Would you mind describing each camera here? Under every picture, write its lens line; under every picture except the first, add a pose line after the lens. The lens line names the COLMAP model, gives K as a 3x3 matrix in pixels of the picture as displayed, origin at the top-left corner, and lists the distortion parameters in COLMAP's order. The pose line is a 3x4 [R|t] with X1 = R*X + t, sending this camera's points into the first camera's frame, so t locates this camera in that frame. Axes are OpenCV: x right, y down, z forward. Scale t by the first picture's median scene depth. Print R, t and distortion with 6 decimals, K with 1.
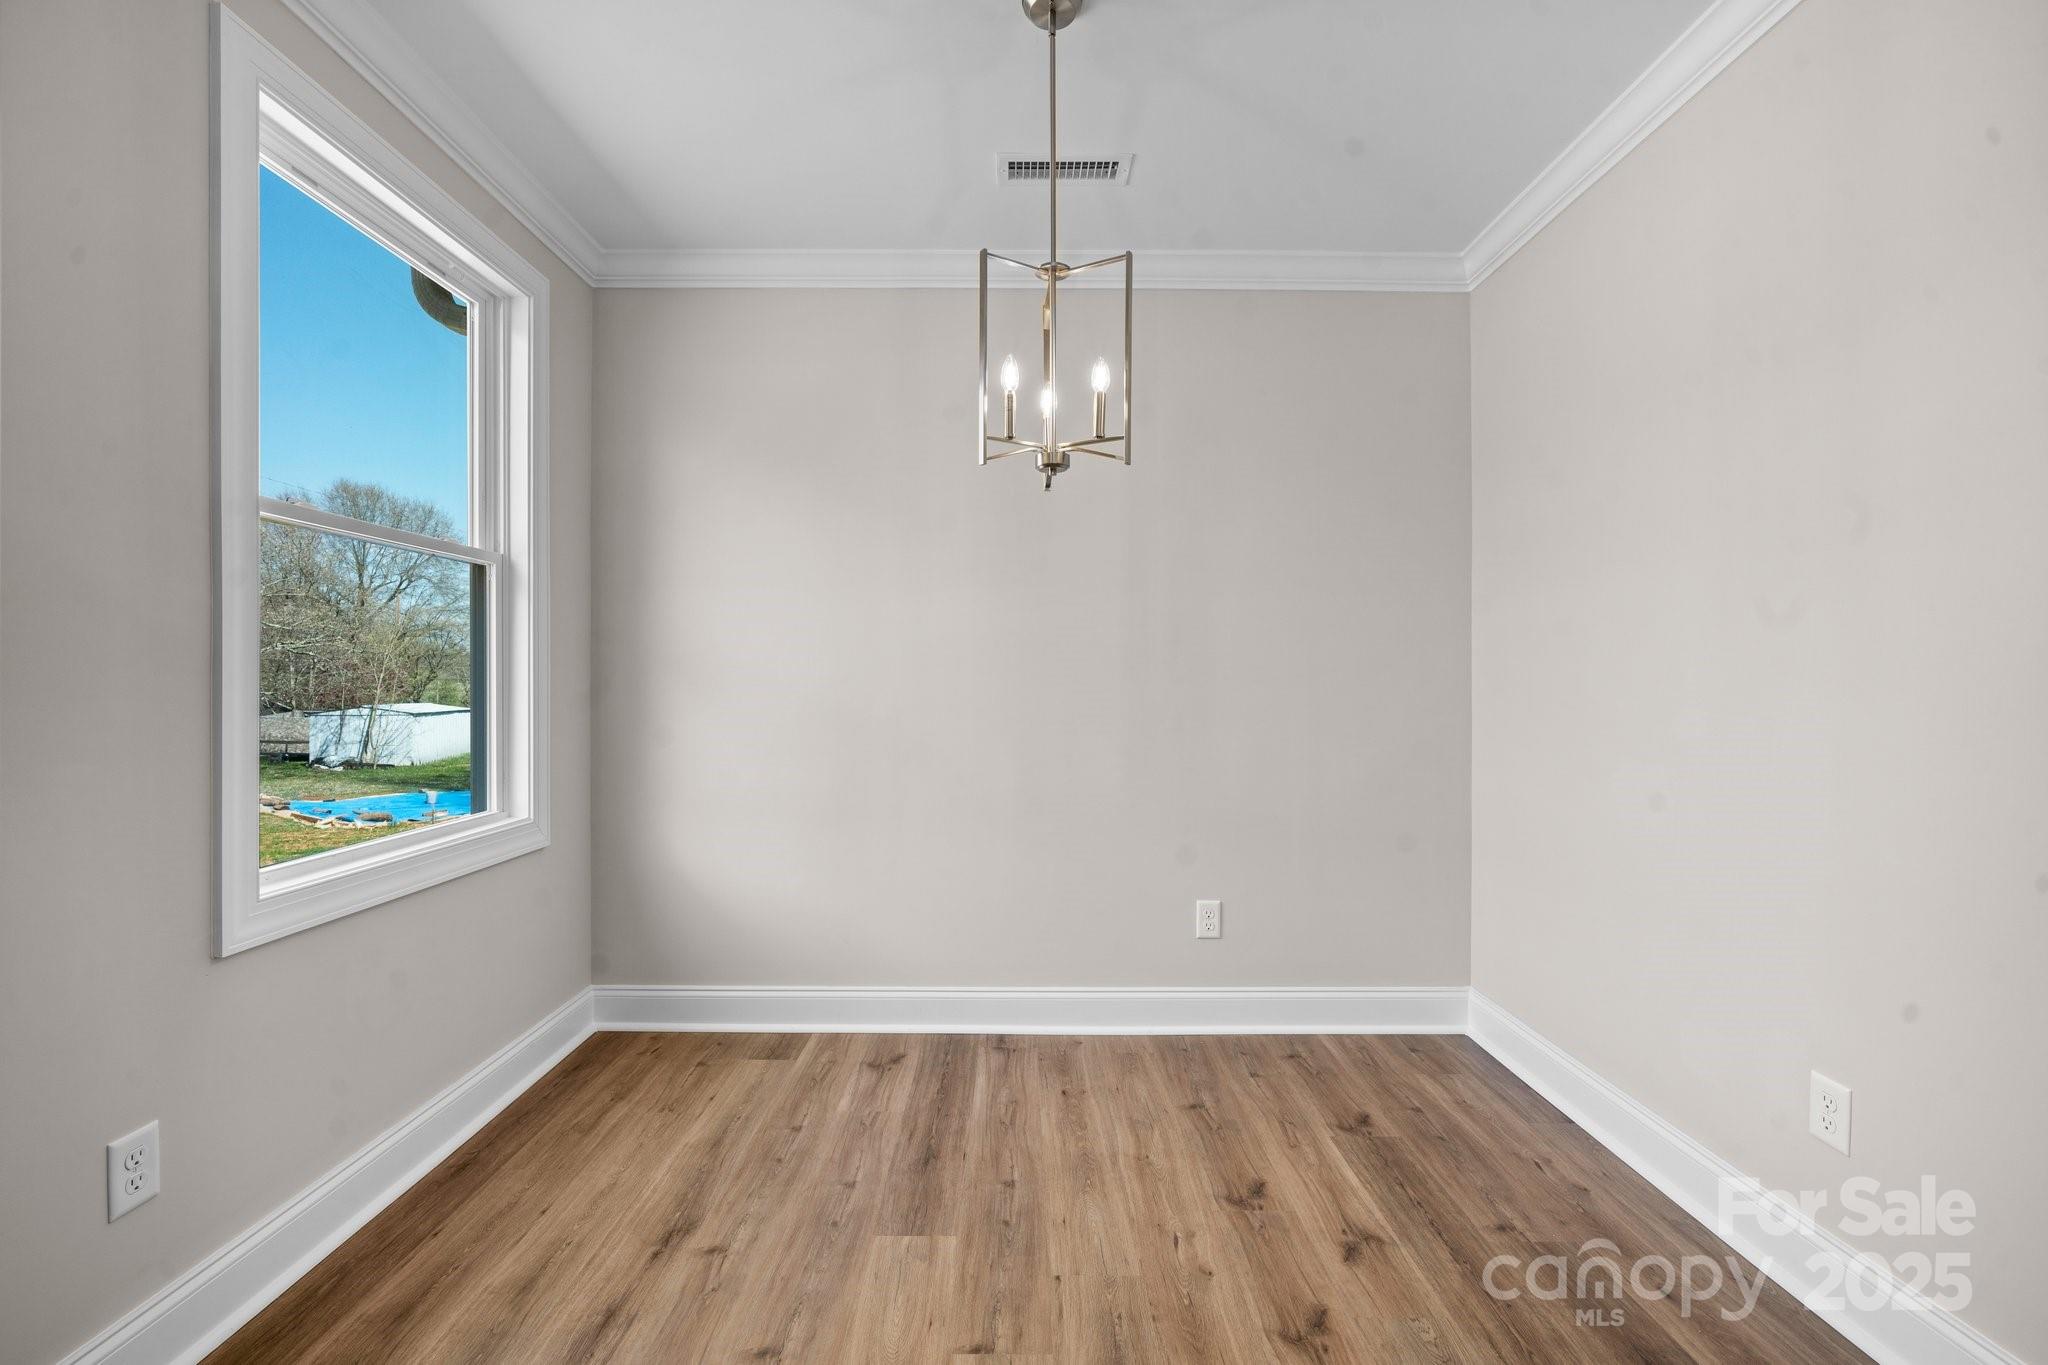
lens RADIAL K [[871.9, 0, 1024.0], [0, 871.9, 682.5], [0, 0, 1]] dist [0.000346, 0.000013]
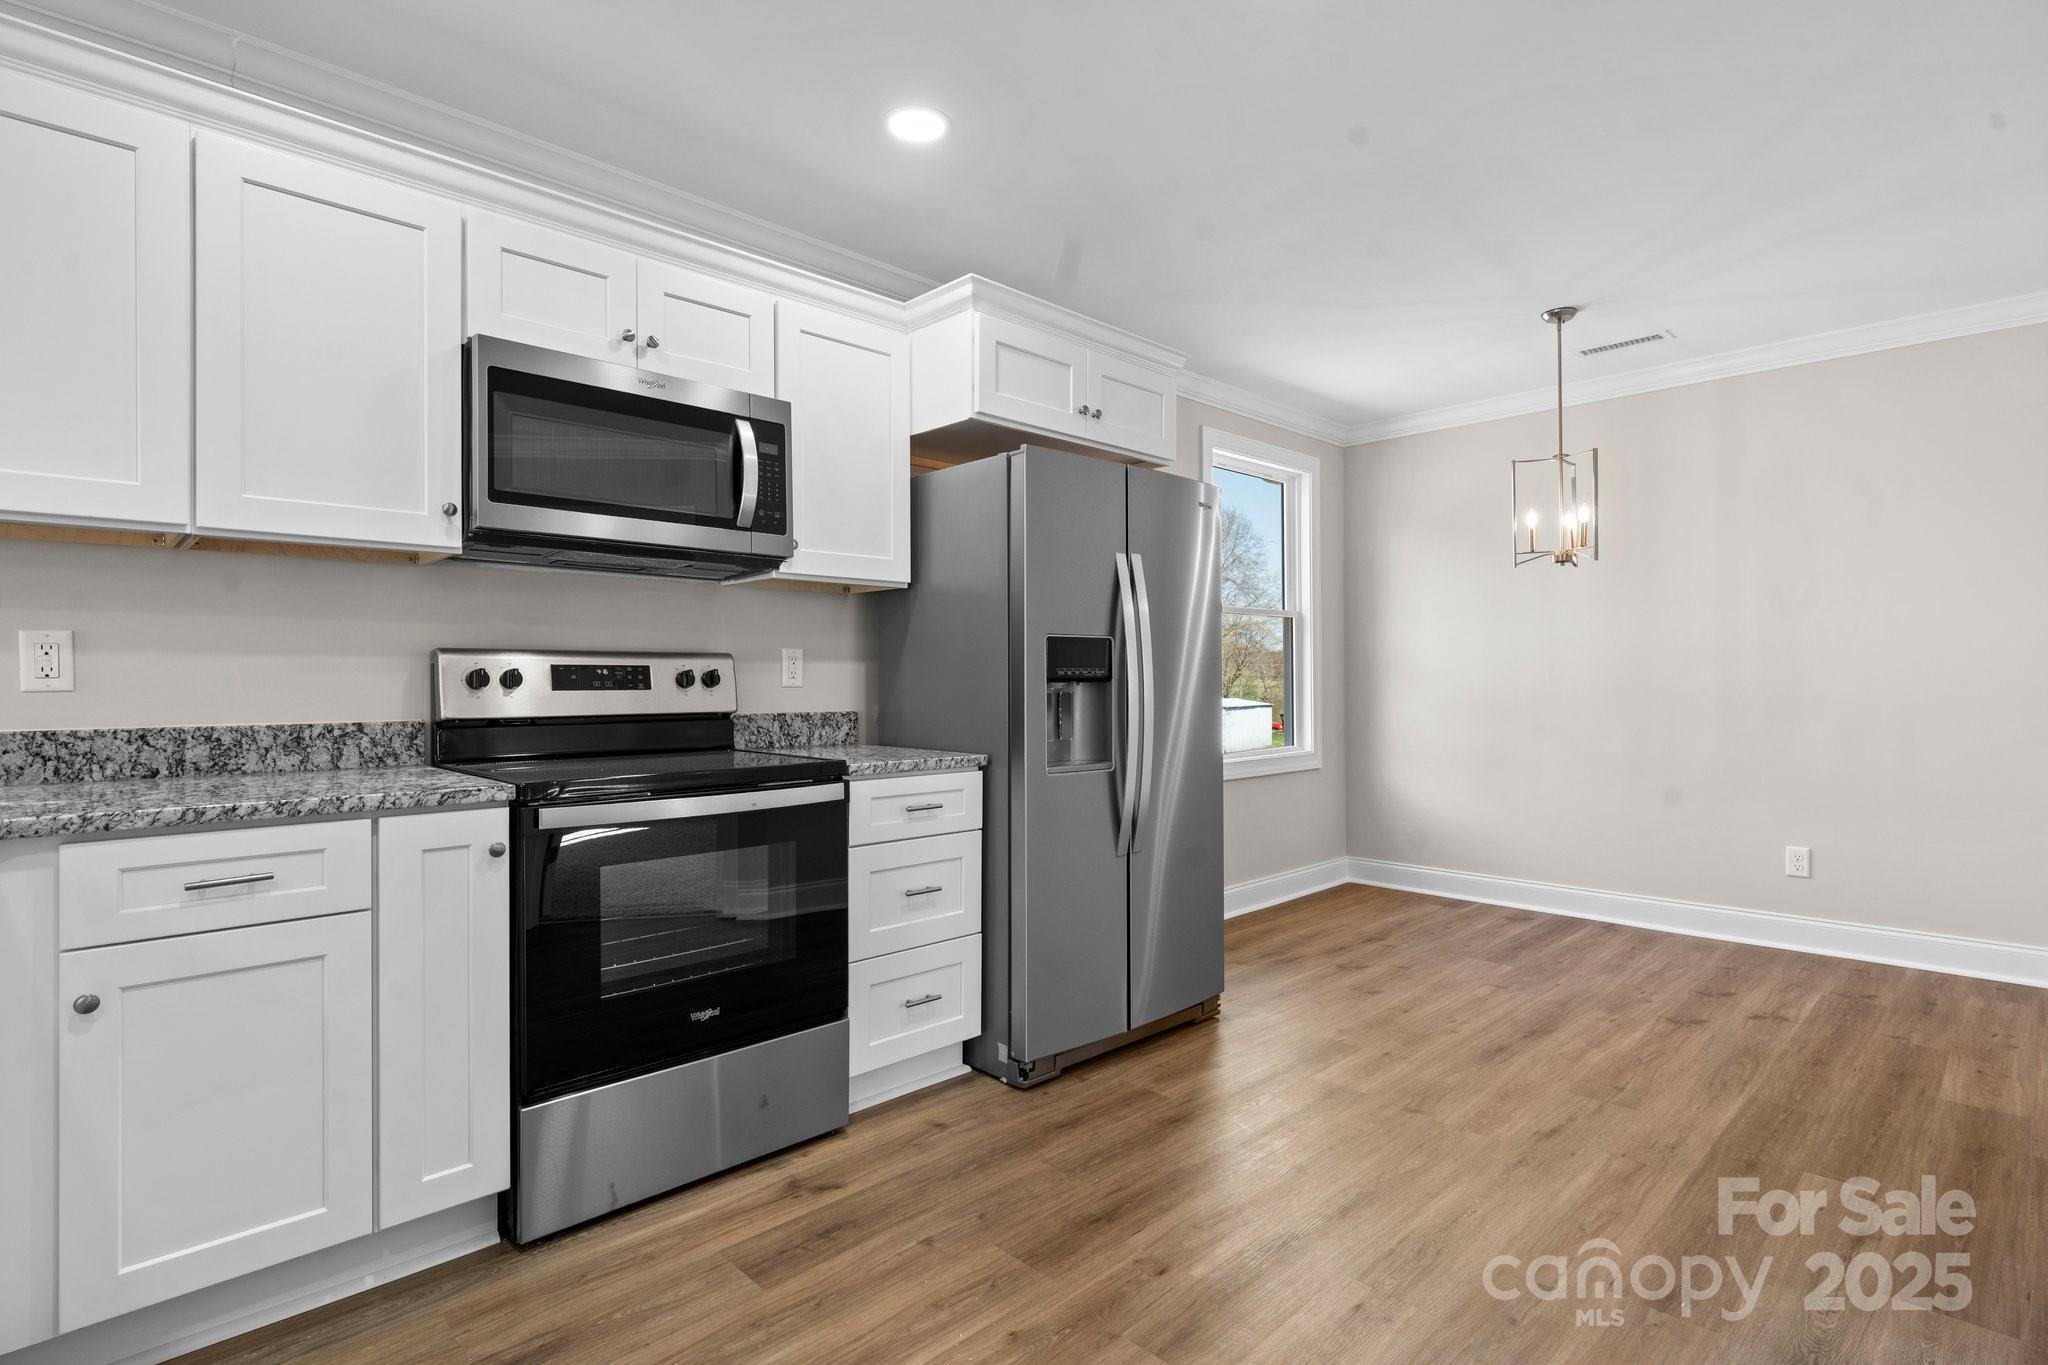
lens RADIAL K [[999.0, 0, 1024.0], [0, 999.0, 682.5], [0, 0, 1]] dist [0.000997, -0.000776]
pose [[0.693472, -0.005260, -0.720464, 0.492172], [0.008726, 0.999961, 0.001098, -0.000287], [0.720430, -0.007048, 0.693492, -0.834223]]
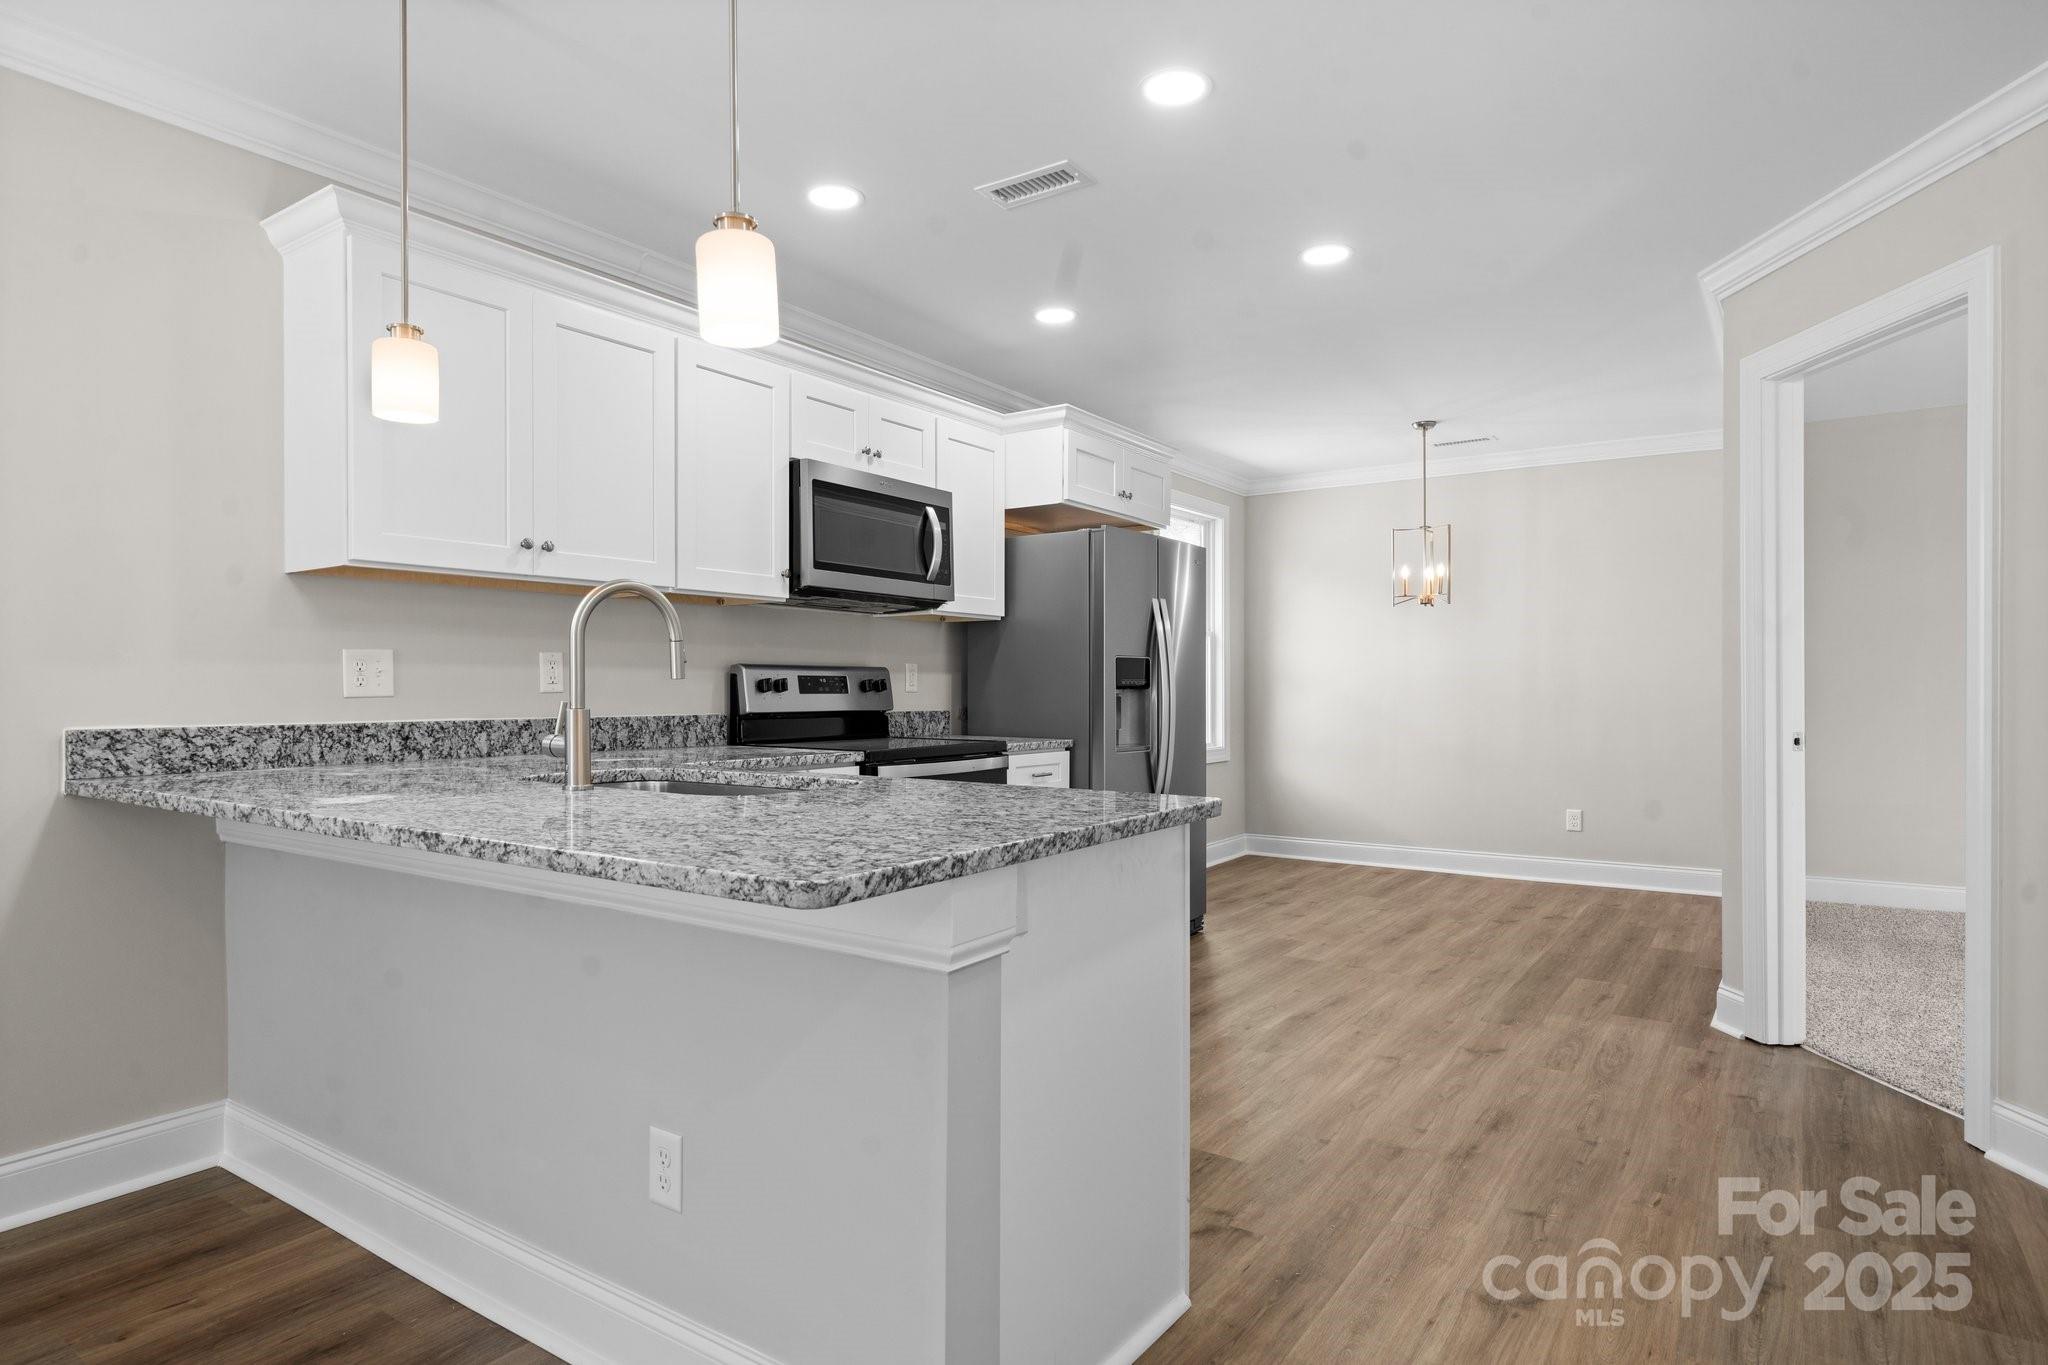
lens RADIAL K [[1133.9, 0, 1009.8], [0, 1133.9, 698.4], [0, 0, 1]] dist [0.001403, -0.001080]
pose [[0.820169, 0.000760, -0.572120, 0.603297], [0.005522, 0.999942, 0.009244, -0.001521], [0.572094, -0.010741, 0.820117, -1.567862]]
